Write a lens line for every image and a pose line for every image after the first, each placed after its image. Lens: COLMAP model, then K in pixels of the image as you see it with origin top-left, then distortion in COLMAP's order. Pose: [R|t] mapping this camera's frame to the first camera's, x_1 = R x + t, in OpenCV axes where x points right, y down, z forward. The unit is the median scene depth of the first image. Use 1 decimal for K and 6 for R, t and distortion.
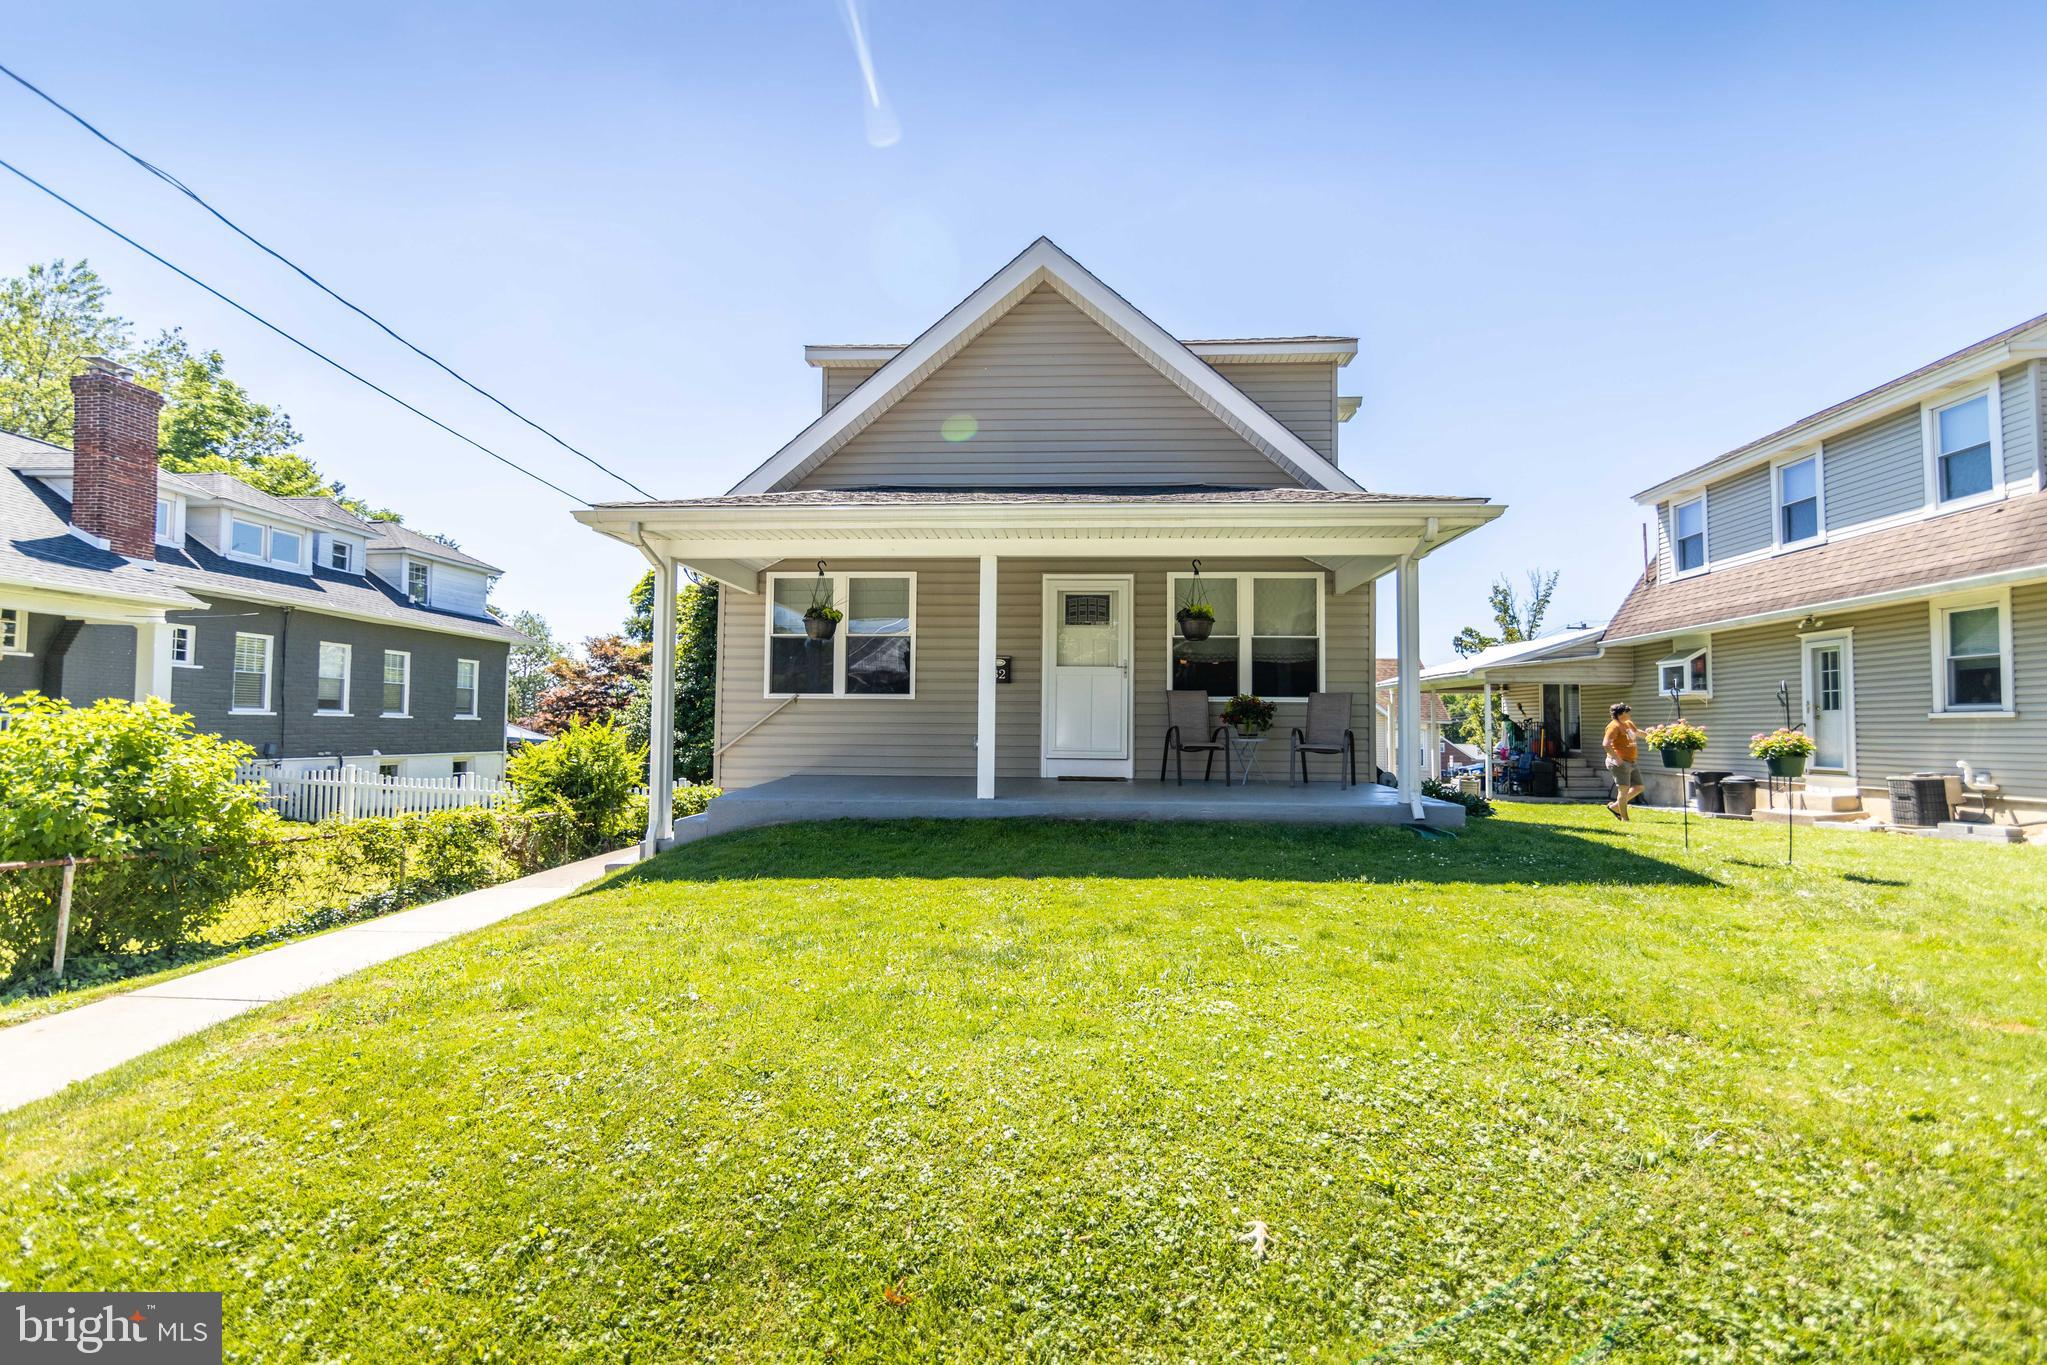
lens RADIAL K [[940.6, 0, 1015.0], [0, 940.6, 682.9], [0, 0, 1]] dist [0.001140, -0.000420]
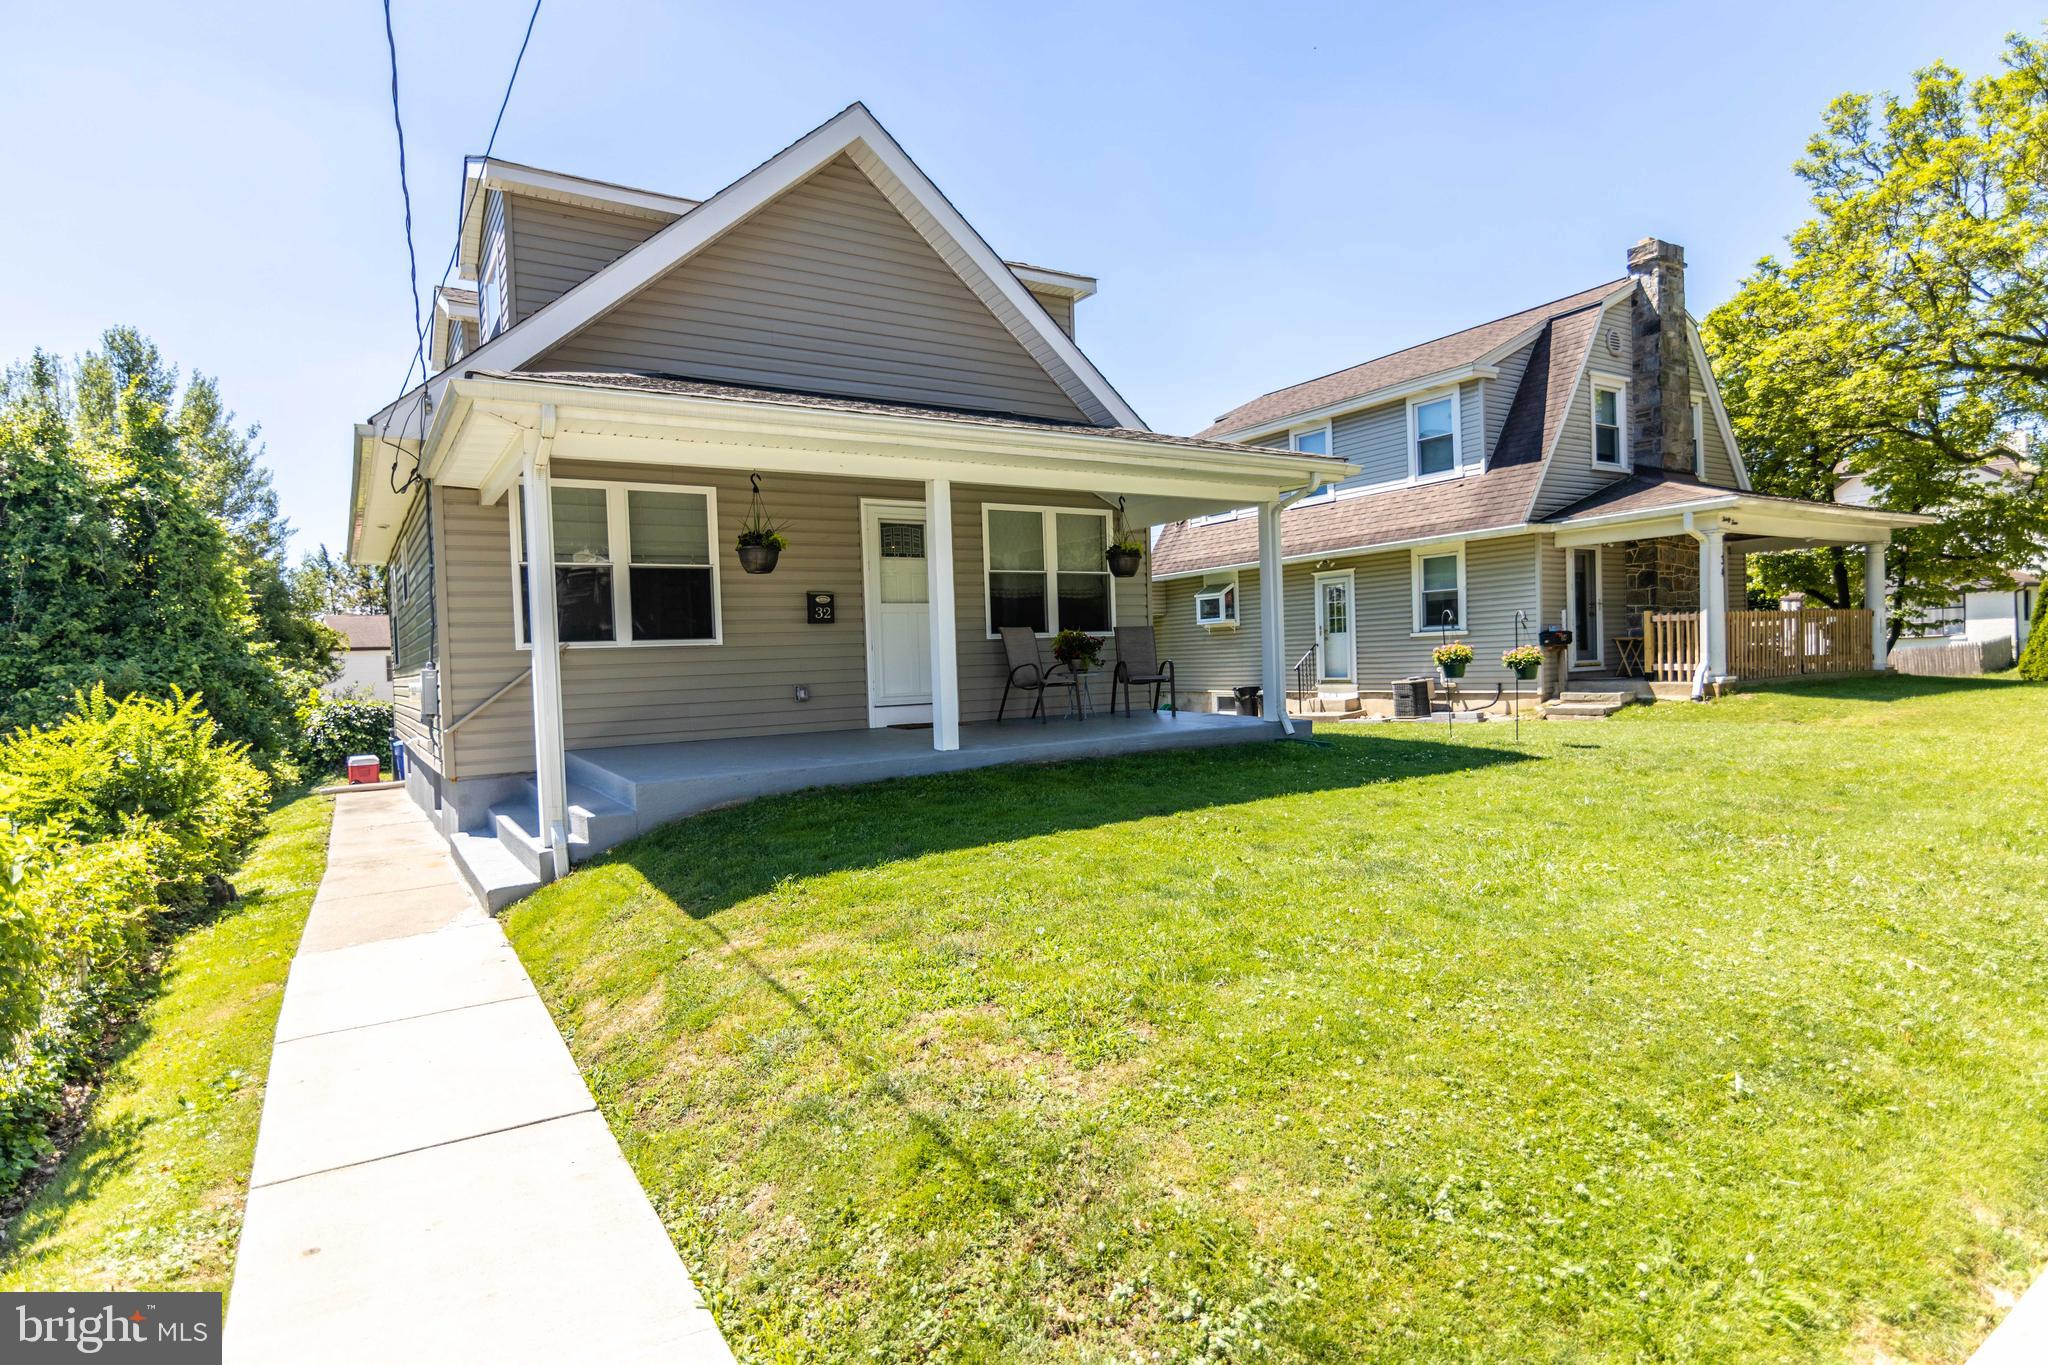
lens RADIAL K [[1069.4, 0, 1024.0], [0, 1069.4, 682.5], [0, 0, 1]] dist [0.001597, -0.000081]
pose [[0.811018, -0.050691, 0.582821, -0.437548], [0.015871, 0.997779, 0.064696, -0.006043], [-0.584806, -0.043219, 0.810021, 0.095237]]
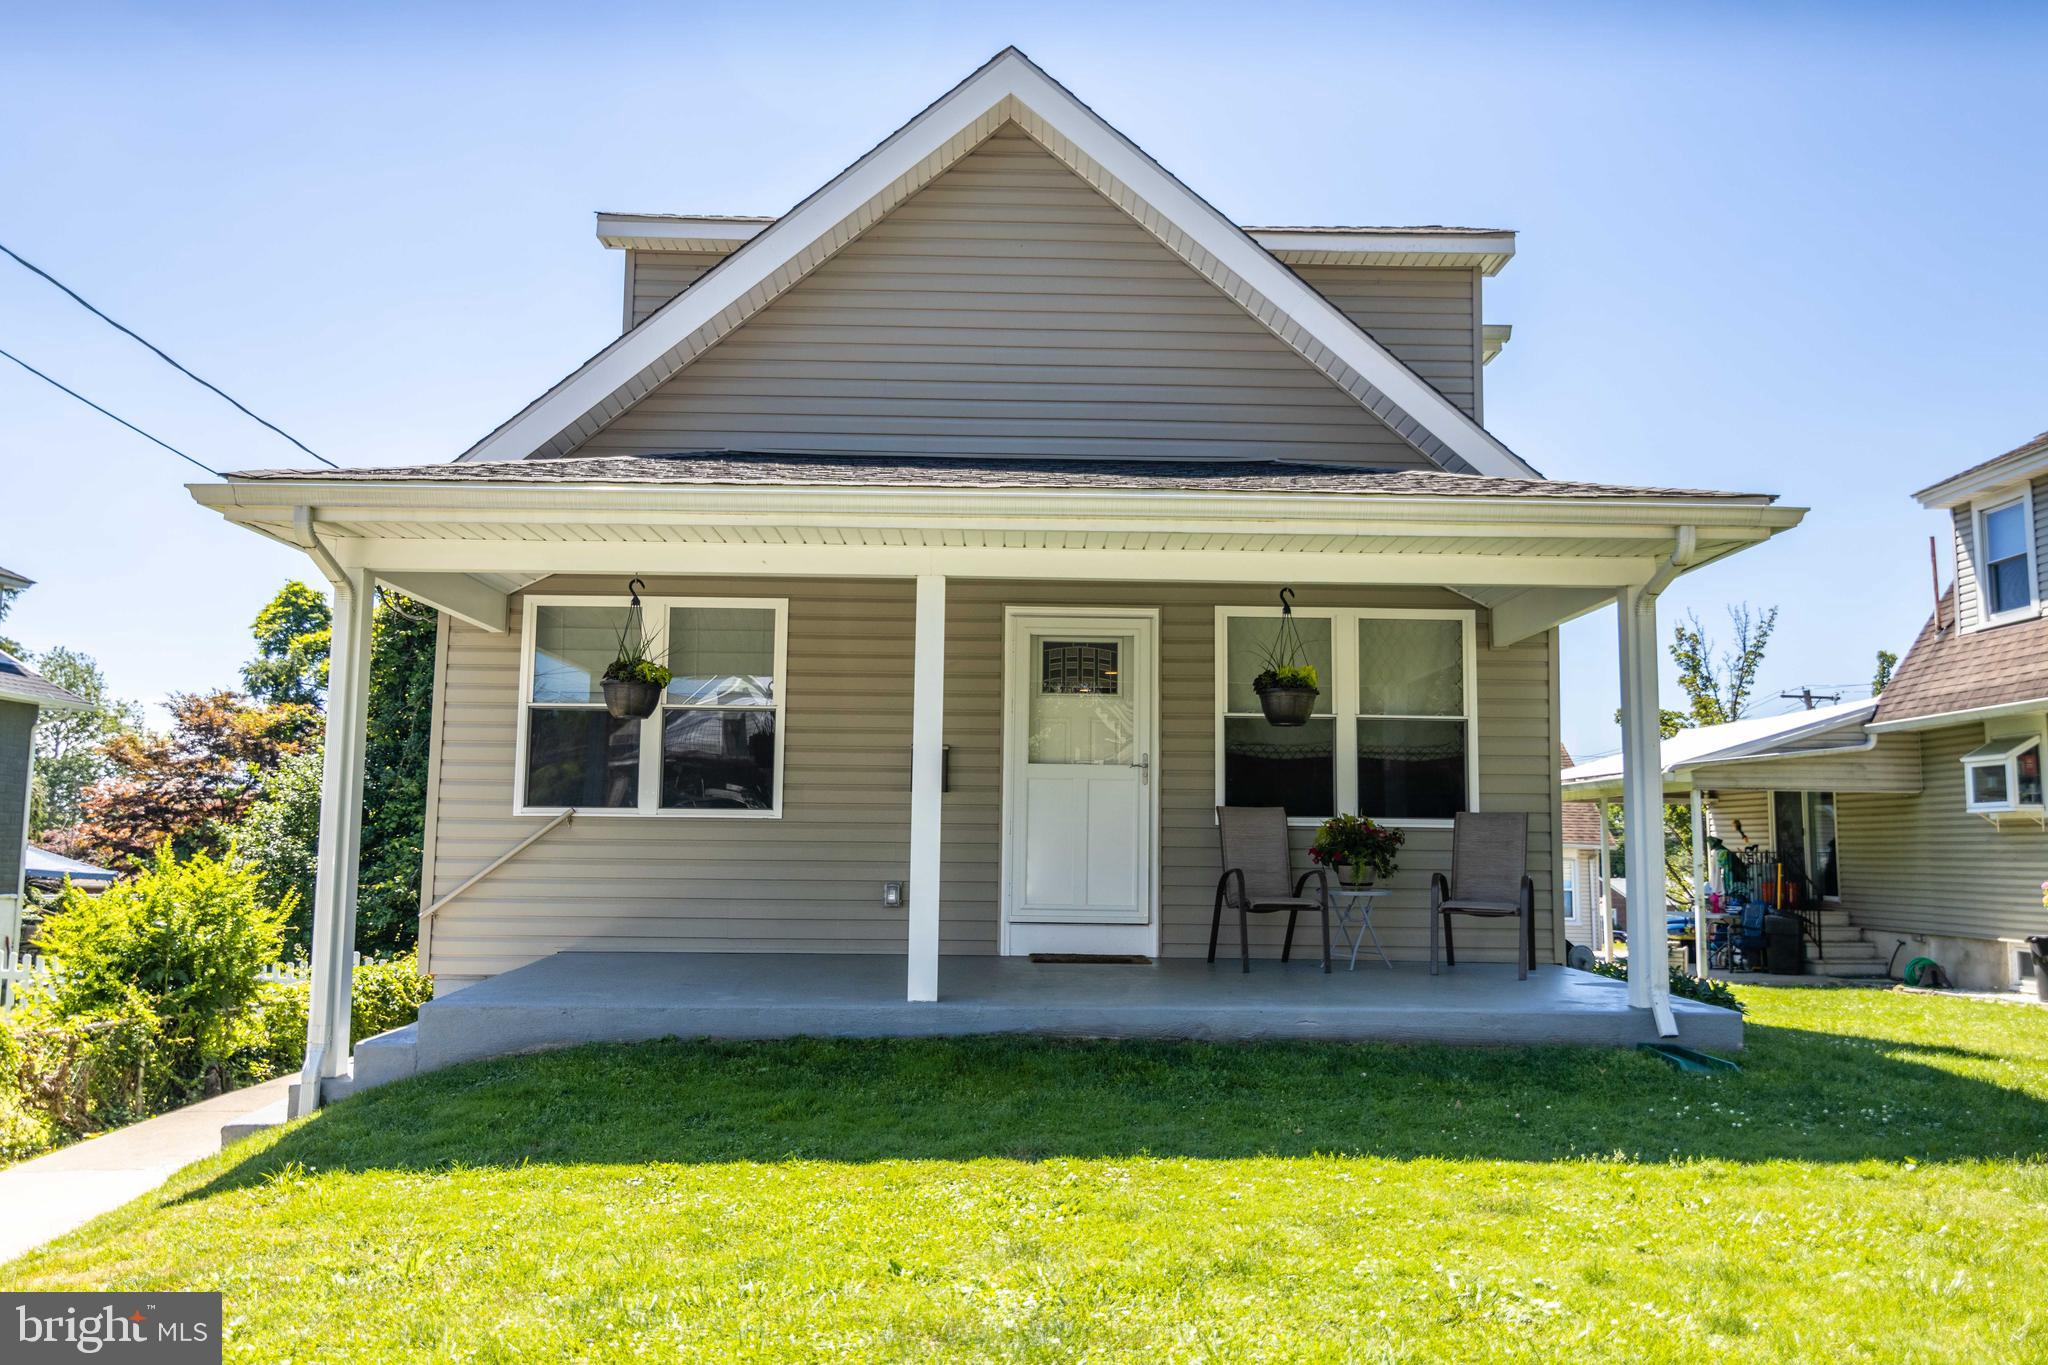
lens RADIAL K [[1543.1, 0, 1014.6], [0, 1543.1, 675.3], [0, 0, 1]] dist [-0.000319, -0.001828]
pose [[0.997151, 0.011937, 0.074484, -0.035999], [-0.007089, 0.997859, -0.065012, -0.009918], [-0.075101, 0.064298, 0.995101, 0.044392]]
